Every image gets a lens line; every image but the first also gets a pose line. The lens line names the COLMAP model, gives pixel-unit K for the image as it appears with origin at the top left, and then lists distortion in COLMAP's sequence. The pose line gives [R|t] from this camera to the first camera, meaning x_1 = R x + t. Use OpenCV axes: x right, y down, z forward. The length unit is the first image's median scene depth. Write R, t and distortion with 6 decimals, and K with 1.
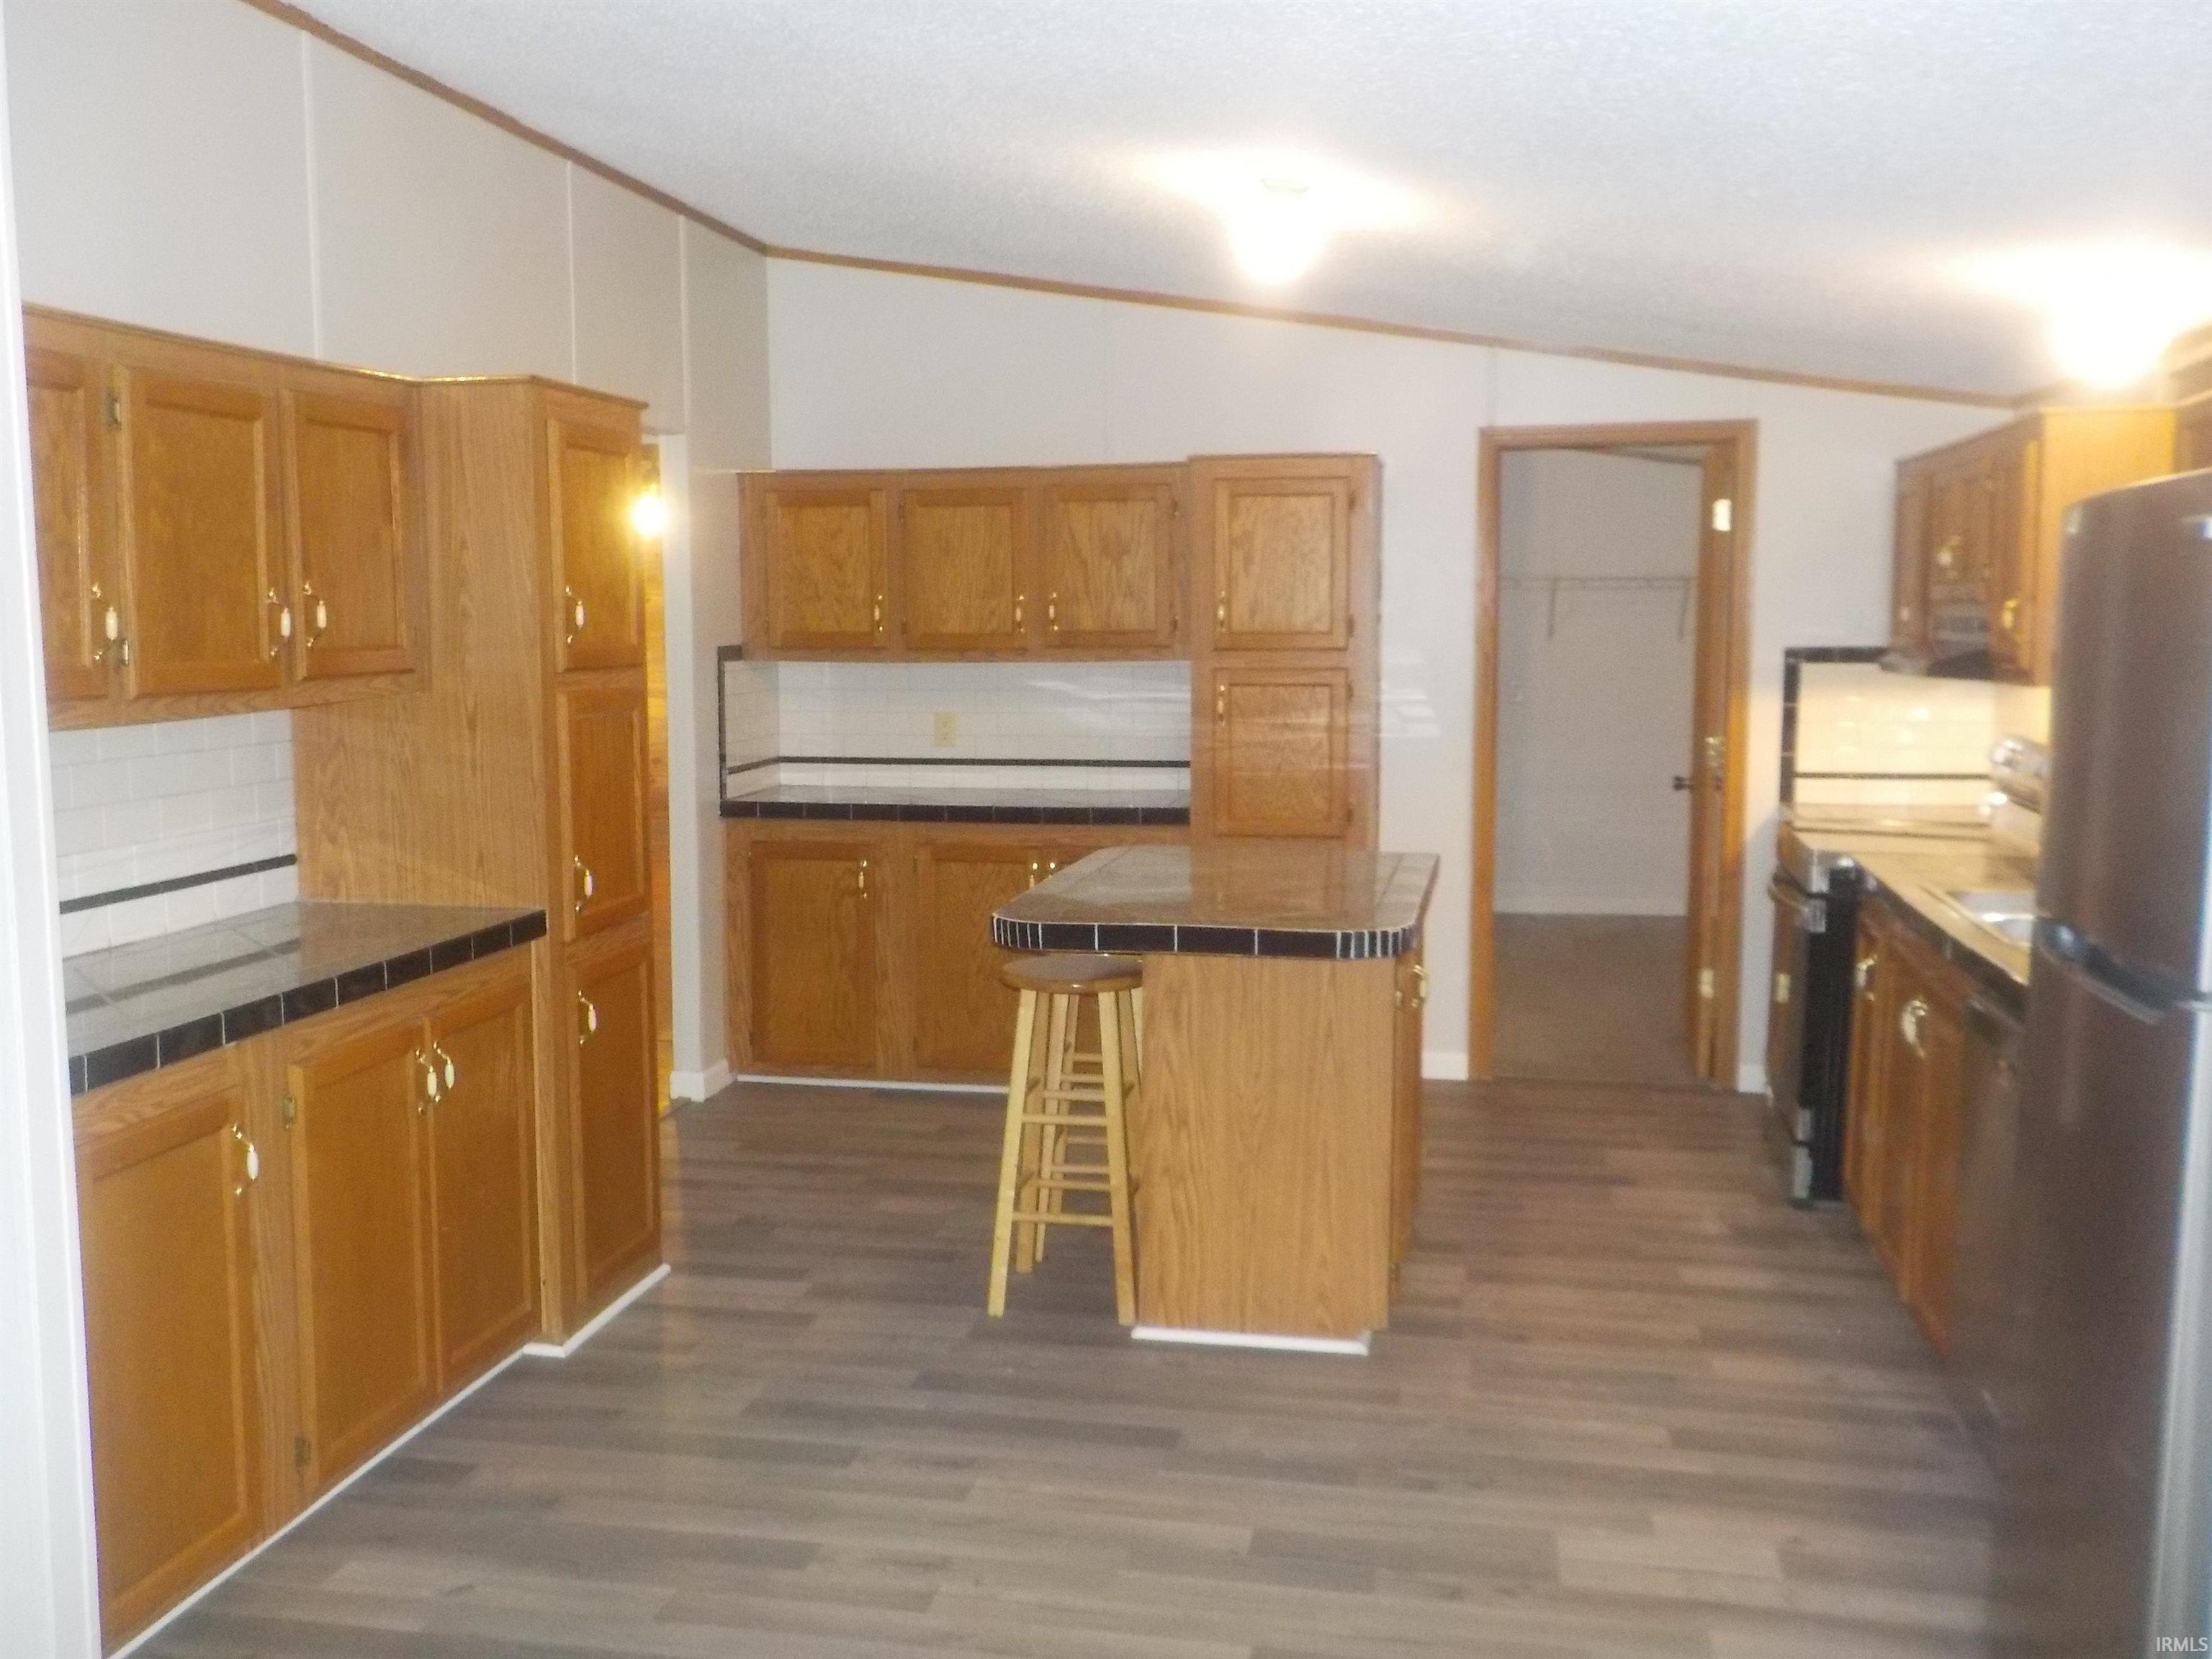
lens RADIAL K [[1992.5, 0, 1106.0], [0, 1992.5, 829.5], [0, 0, 1]] dist [0.009321, 0.001855]
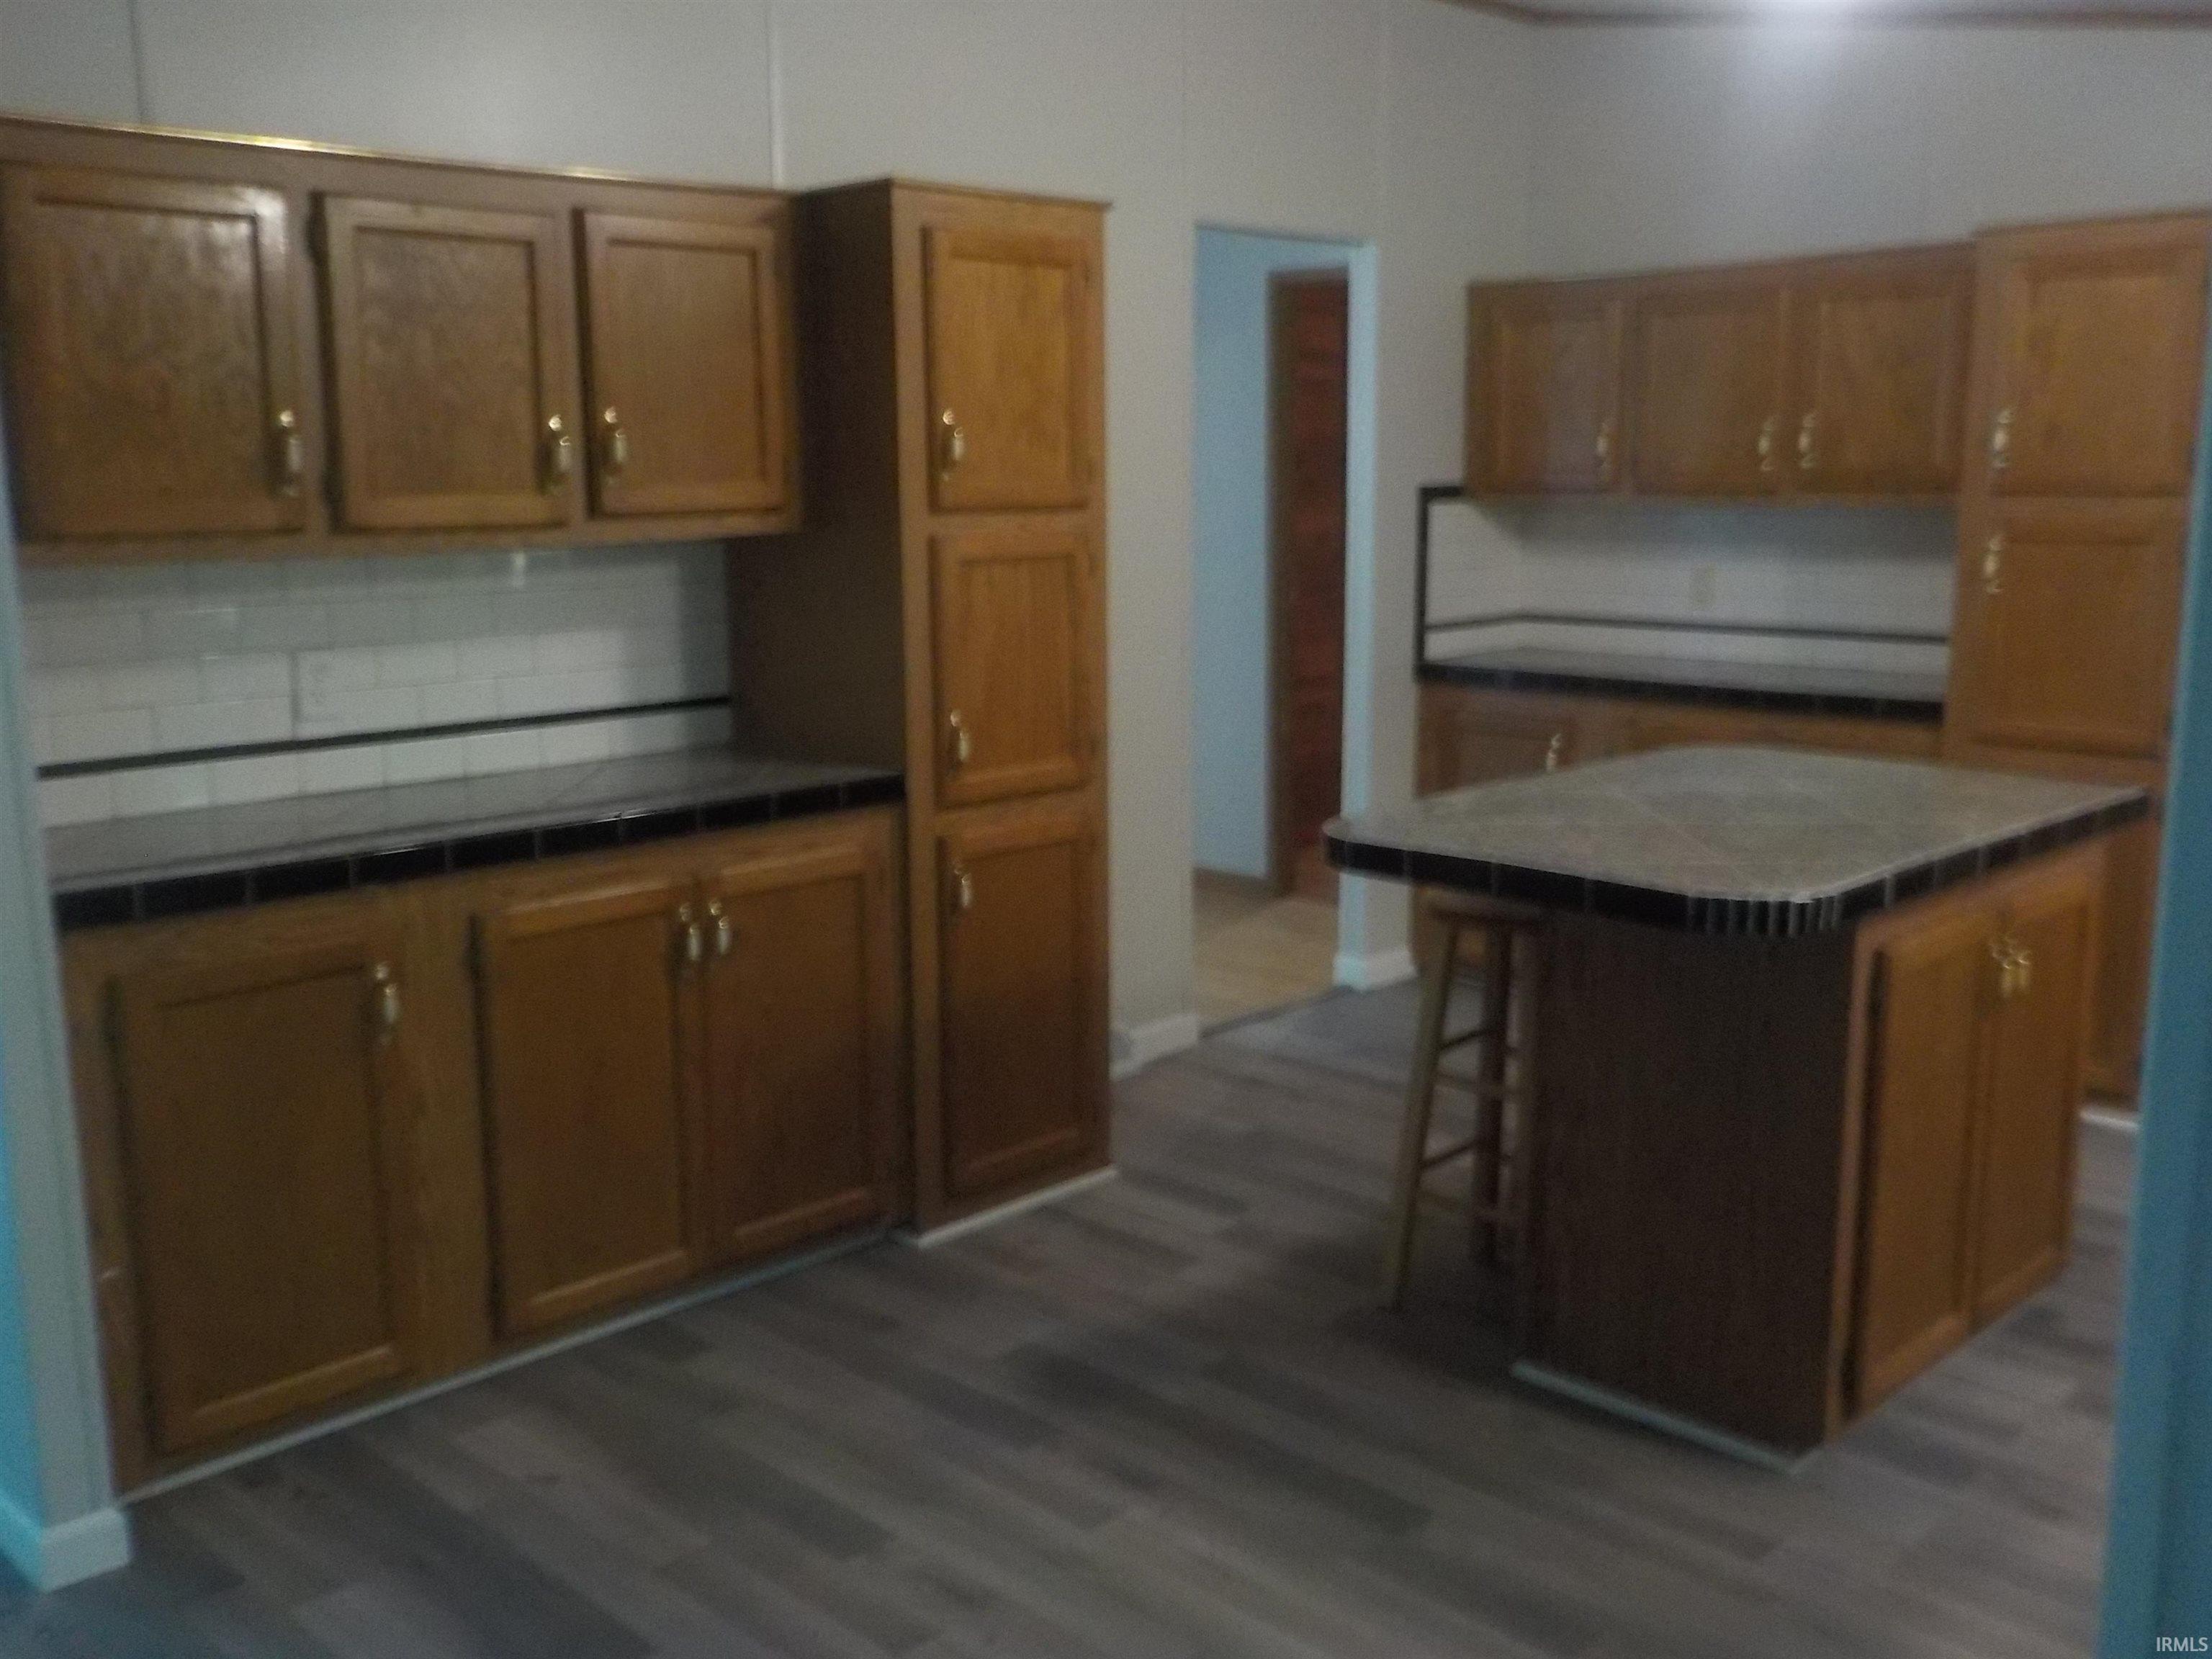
lens RADIAL K [[2044.7, 0, 1106.0], [0, 2044.7, 829.5], [0, 0, 1]] dist [0.030047, -0.013498]
pose [[0.841268, 0.094525, -0.532291, 0.305376], [-0.054697, 0.994425, 0.090146, -0.024070], [0.537845, -0.046722, 0.841748, 0.257559]]
